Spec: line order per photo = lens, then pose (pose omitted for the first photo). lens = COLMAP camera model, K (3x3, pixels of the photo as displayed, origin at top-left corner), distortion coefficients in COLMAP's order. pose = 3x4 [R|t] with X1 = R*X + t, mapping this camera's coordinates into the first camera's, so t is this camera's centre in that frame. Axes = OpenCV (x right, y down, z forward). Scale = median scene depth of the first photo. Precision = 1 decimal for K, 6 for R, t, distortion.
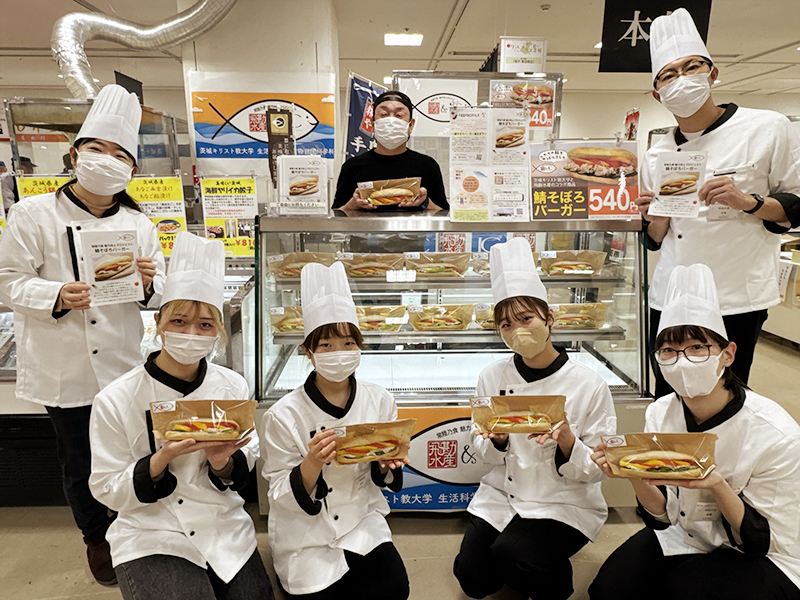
lens RADIAL K [[503.9, 0, 400.8], [0, 503.9, 307.6], [0, 0, 1]] dist [-0.013366, 0.006398]
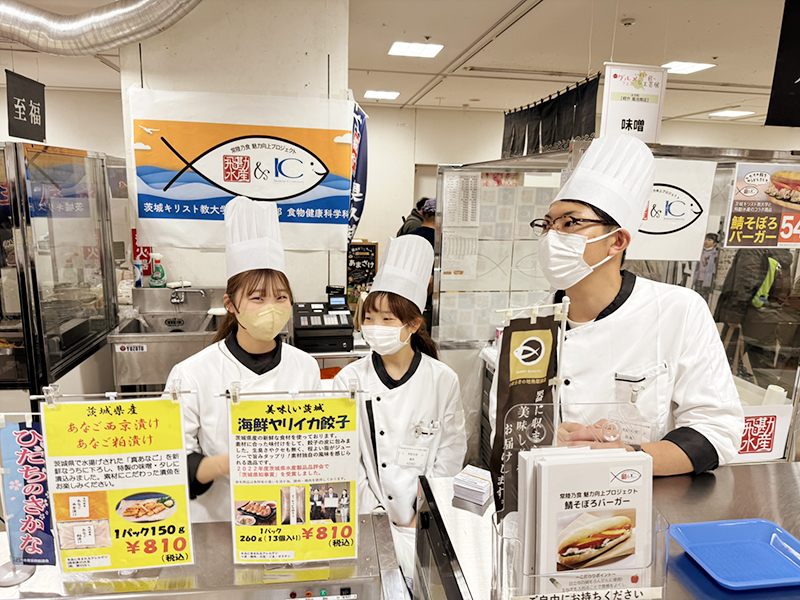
lens RADIAL K [[567.0, 0, 401.3], [0, 567.0, 313.1], [0, 0, 1]] dist [-0.004198, -0.007631]
pose [[0.994405, 0.005838, 0.105478, -0.270771], [-0.001774, 0.999254, -0.038581, -0.276777], [-0.105624, 0.038178, 0.993673, 0.449980]]
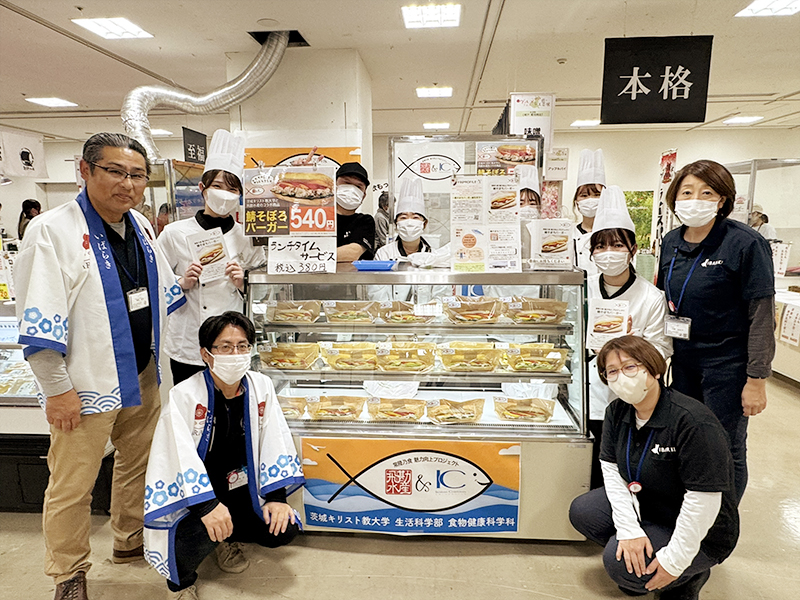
lens RADIAL K [[493.0, 0, 401.4], [0, 493.0, 308.3], [0, 0, 1]] dist [-0.010211, 0.000466]
pose [[0.993814, 0.012547, -0.110343, 0.146961], [-0.018802, 0.998263, -0.055827, -0.024334], [0.109451, 0.057557, 0.992324, -0.079782]]
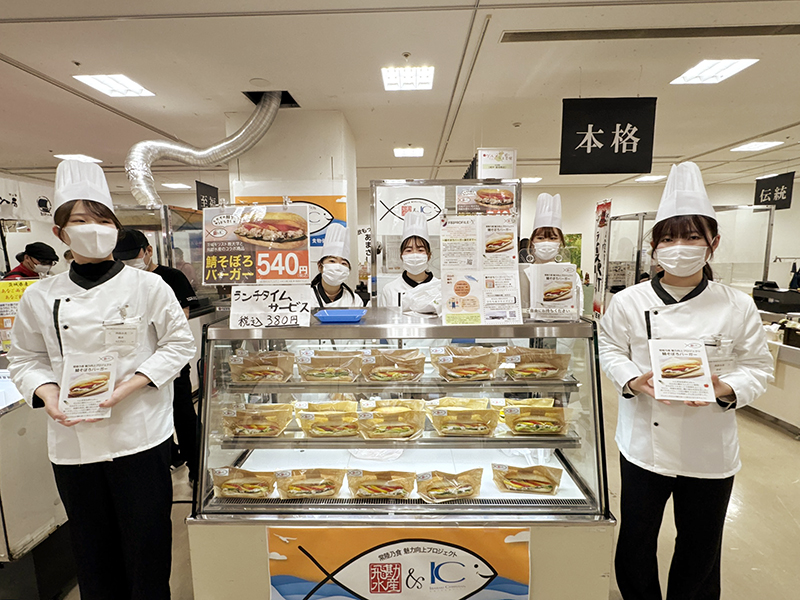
lens RADIAL K [[381.4, 0, 400.1], [0, 381.4, 305.5], [0, 0, 1]] dist [-0.007708, 0.001152]
pose [[0.997971, -0.003477, -0.063571, 0.112169], [-0.003292, 0.994353, -0.106068, -0.098428], [0.063581, 0.106062, 0.992325, 0.176915]]
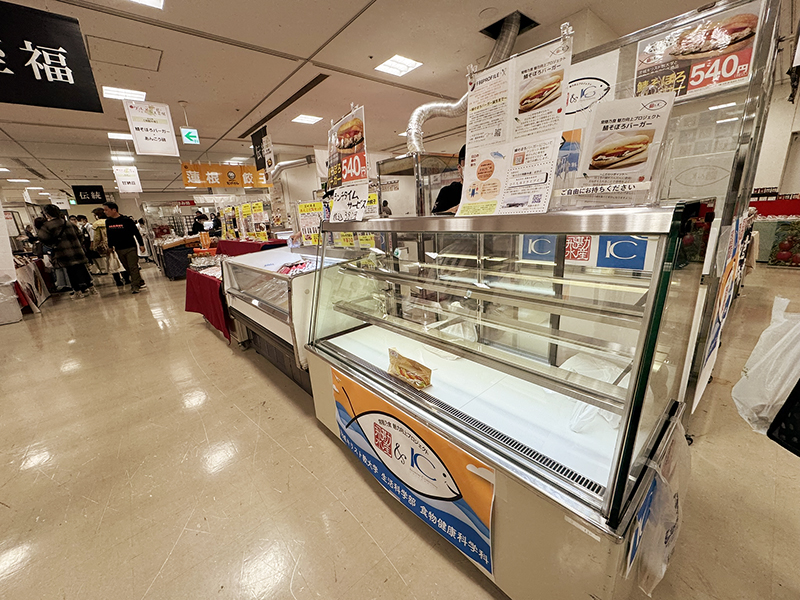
lens RADIAL K [[311.0, 0, 405.0], [0, 311.0, 300.4], [0, 0, 1]] dist [-0.005061, 0.000444]
pose [[0.636643, 0.172877, -0.751531, 0.404741], [-0.122731, 0.984841, 0.122577, -0.066195], [0.761330, 0.014198, 0.648209, 0.427913]]
